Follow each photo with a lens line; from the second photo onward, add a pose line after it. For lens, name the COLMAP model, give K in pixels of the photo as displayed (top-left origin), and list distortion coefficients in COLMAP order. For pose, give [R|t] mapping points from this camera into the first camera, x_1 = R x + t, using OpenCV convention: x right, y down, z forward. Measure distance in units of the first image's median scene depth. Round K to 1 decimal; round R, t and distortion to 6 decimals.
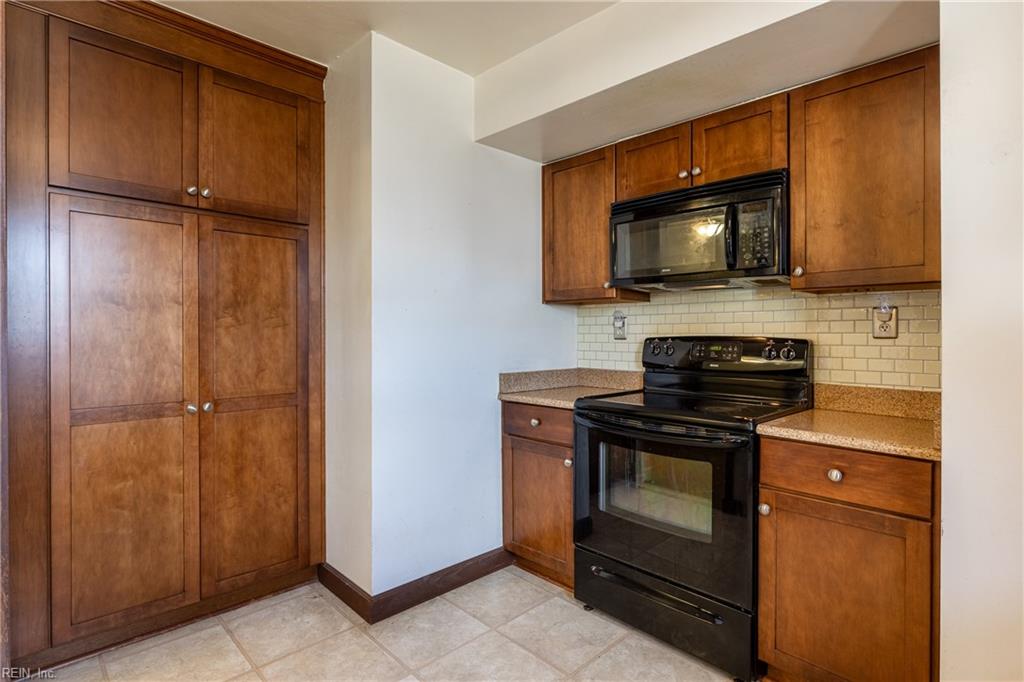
lens RADIAL K [[509.1, 0, 509.0], [0, 509.1, 332.3], [0, 0, 1]] dist [-0.002242, -0.000644]
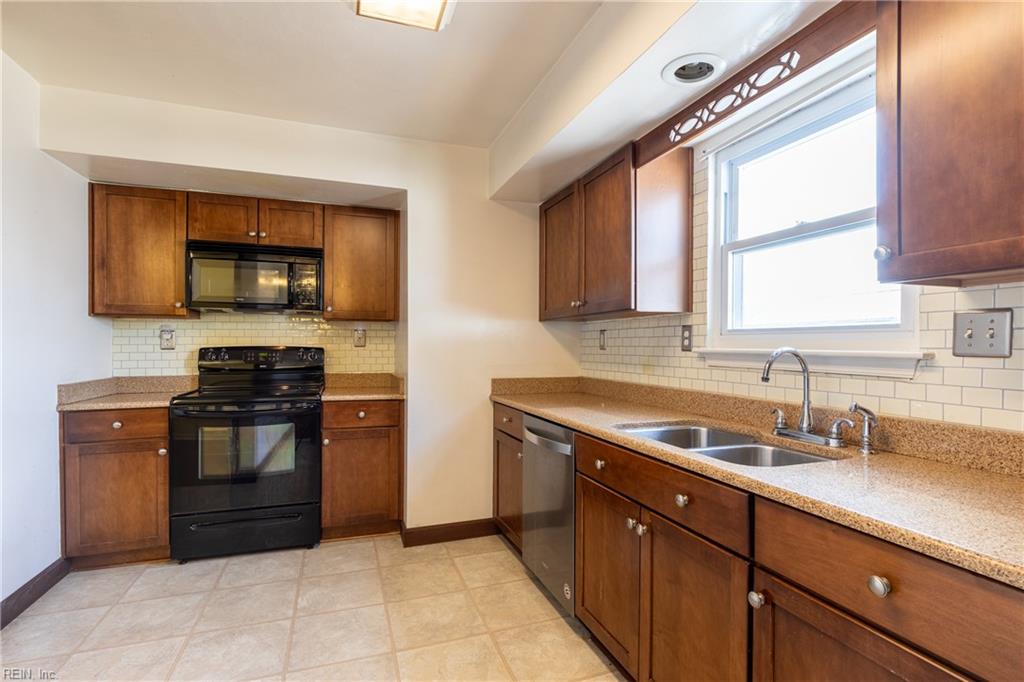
lens RADIAL K [[509.1, 0, 514.7], [0, 509.1, 344.3], [0, 0, 1]] dist [-0.002242, -0.000644]
pose [[0.414231, -0.004829, 0.910159, -0.620391], [-0.001870, 0.999979, 0.006157, -0.007527], [-0.910170, -0.004253, 0.414214, -0.255188]]
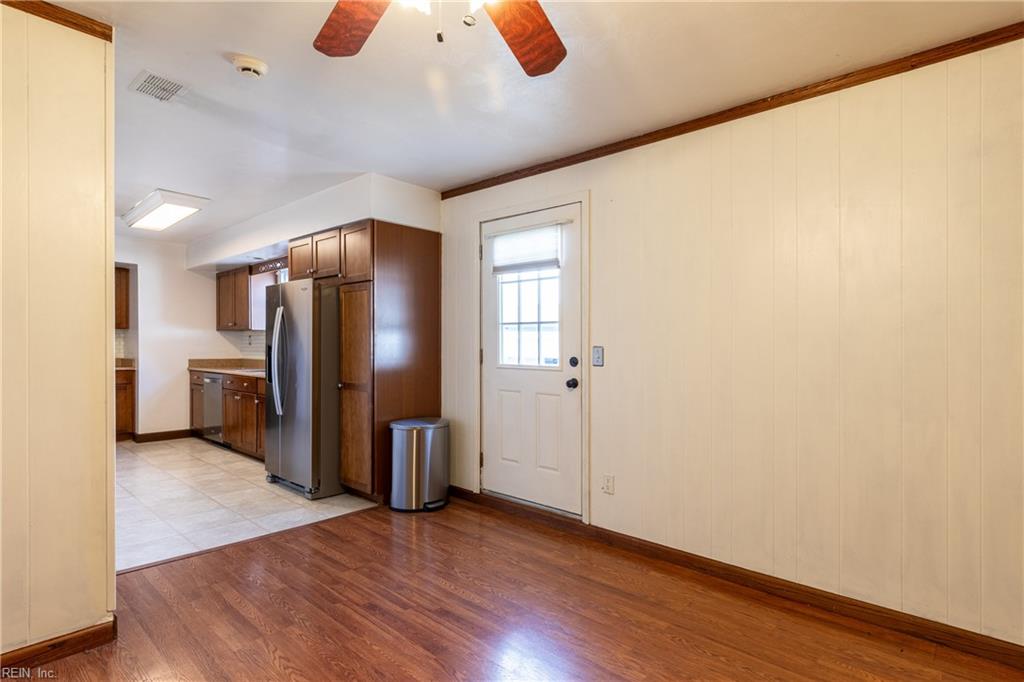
lens RADIAL K [[520.8, 0, 520.7], [0, 520.8, 357.1], [0, 0, 1]] dist [-0.002129, -0.001011]
pose [[-0.073276, -0.022964, 0.997047, -2.280497], [-0.009285, 0.999707, 0.022343, 0.002315], [-0.997268, -0.007621, -0.073468, -1.184441]]
